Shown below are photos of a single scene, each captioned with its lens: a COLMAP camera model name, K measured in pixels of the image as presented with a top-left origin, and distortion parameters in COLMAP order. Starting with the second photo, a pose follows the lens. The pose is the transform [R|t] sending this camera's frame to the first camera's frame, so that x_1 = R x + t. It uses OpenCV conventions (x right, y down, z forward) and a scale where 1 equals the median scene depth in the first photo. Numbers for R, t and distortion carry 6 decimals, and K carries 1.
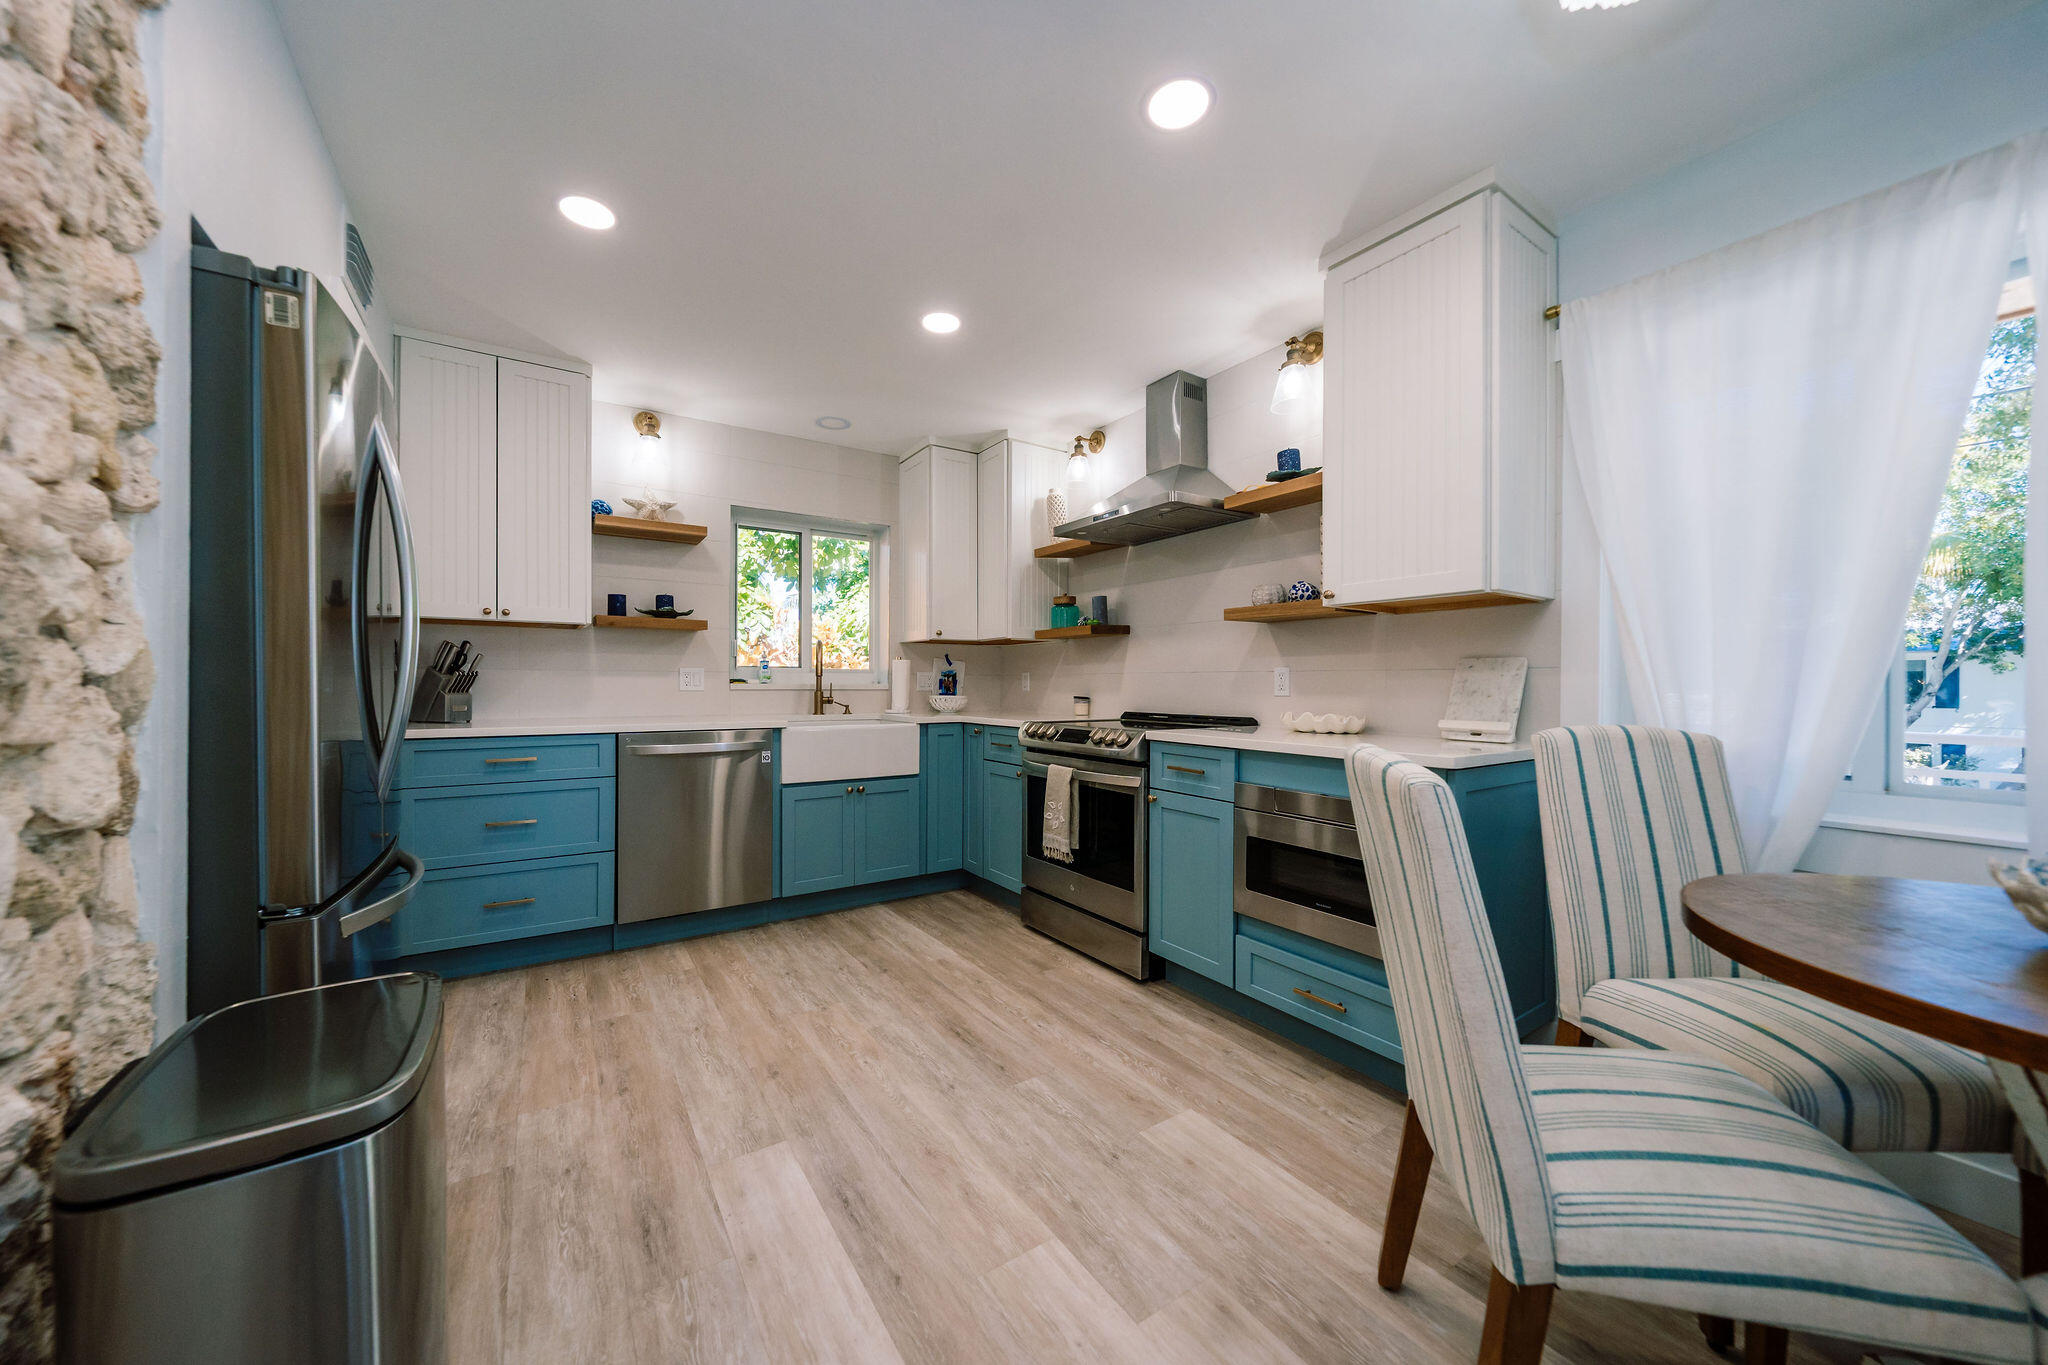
lens RADIAL K [[727.2, 0, 1027.3], [0, 727.2, 678.8], [0, 0, 1]] dist [0.009976, 0.000285]
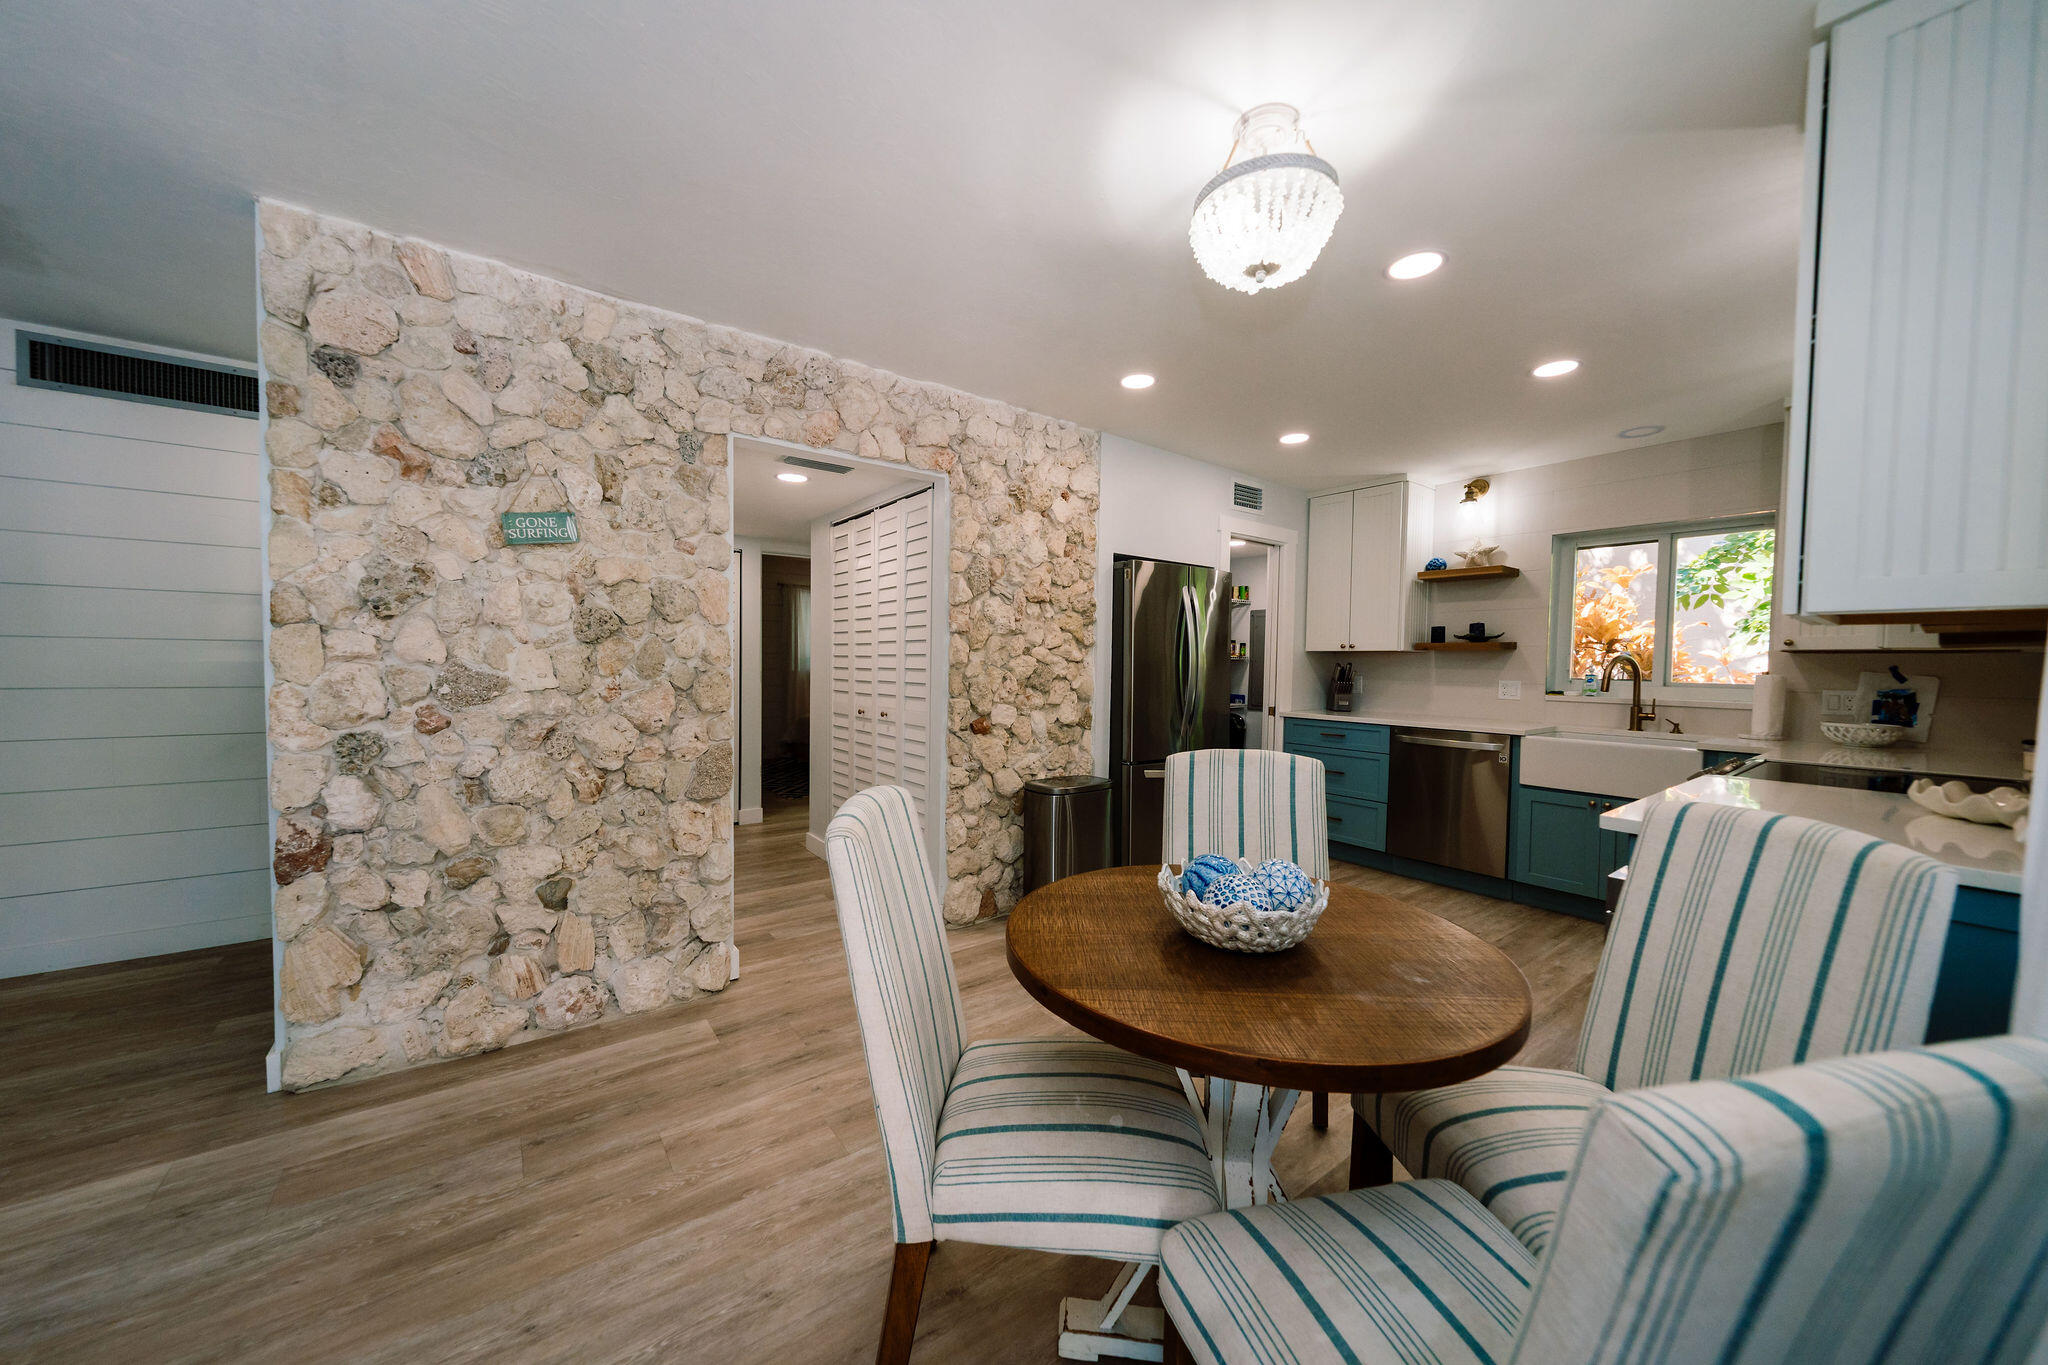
lens RADIAL K [[727.2, 0, 1023.8], [0, 727.2, 687.3], [0, 0, 1]] dist [0.009976, 0.000285]
pose [[0.066627, 0.028301, -0.997377, 0.751711], [-0.011781, 0.999550, 0.027576, -0.031176], [0.997708, 0.009913, 0.066930, 0.135932]]
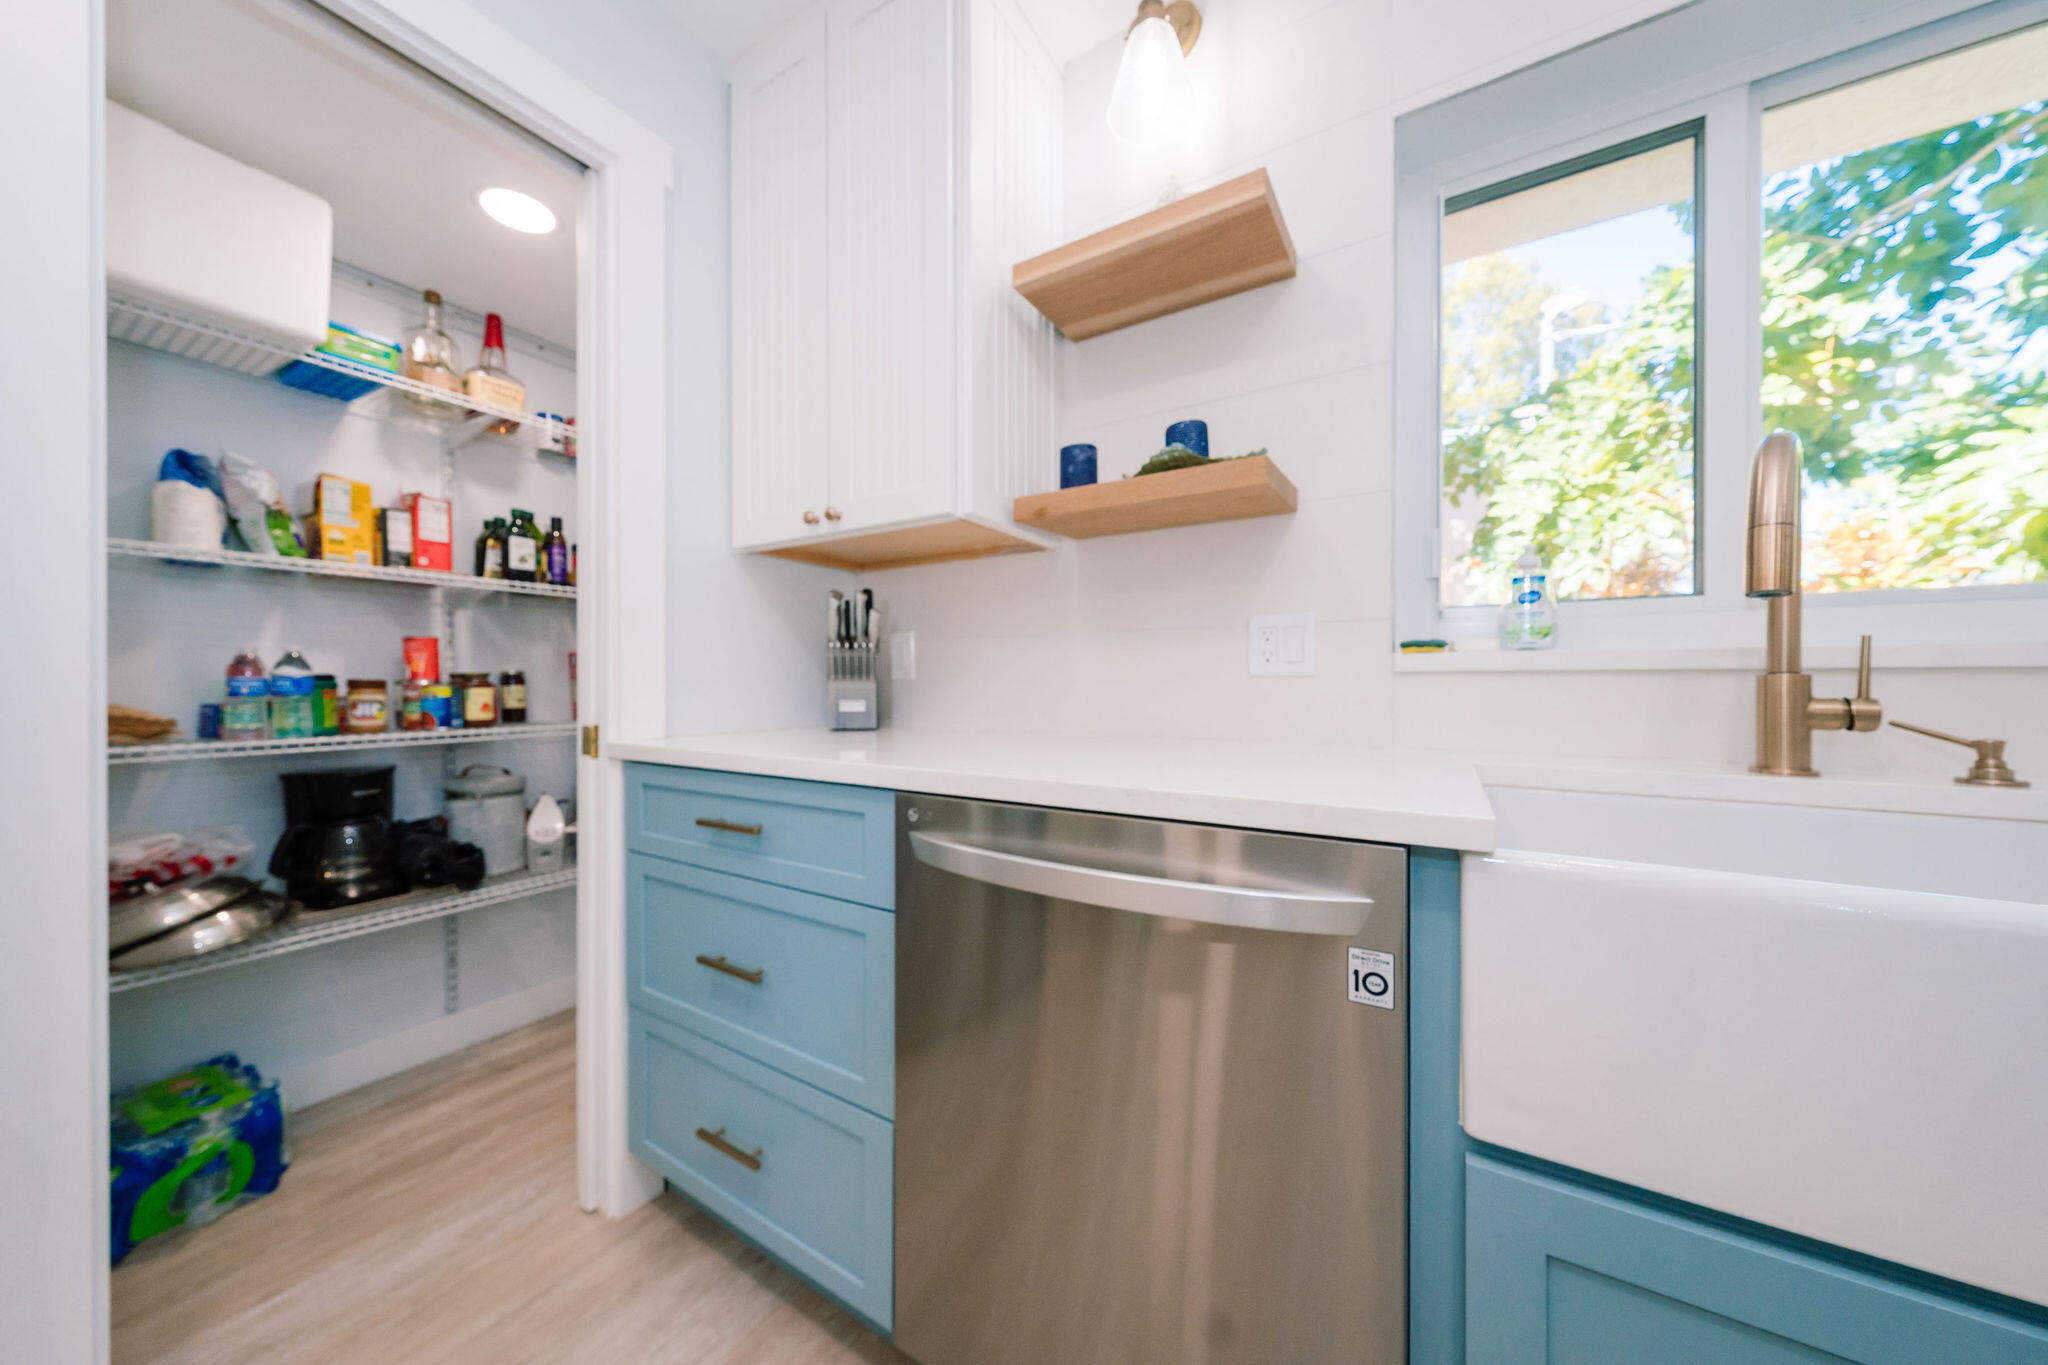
lens RADIAL K [[727.2, 0, 981.5], [0, 727.2, 669.8], [0, 0, 1]] dist [0.009976, 0.000285]
pose [[0.378255, 0.003476, -0.925695, -0.192647], [0.013303, 0.999869, 0.009191, 0.011354], [0.925606, -0.015791, 0.378159, 0.786919]]
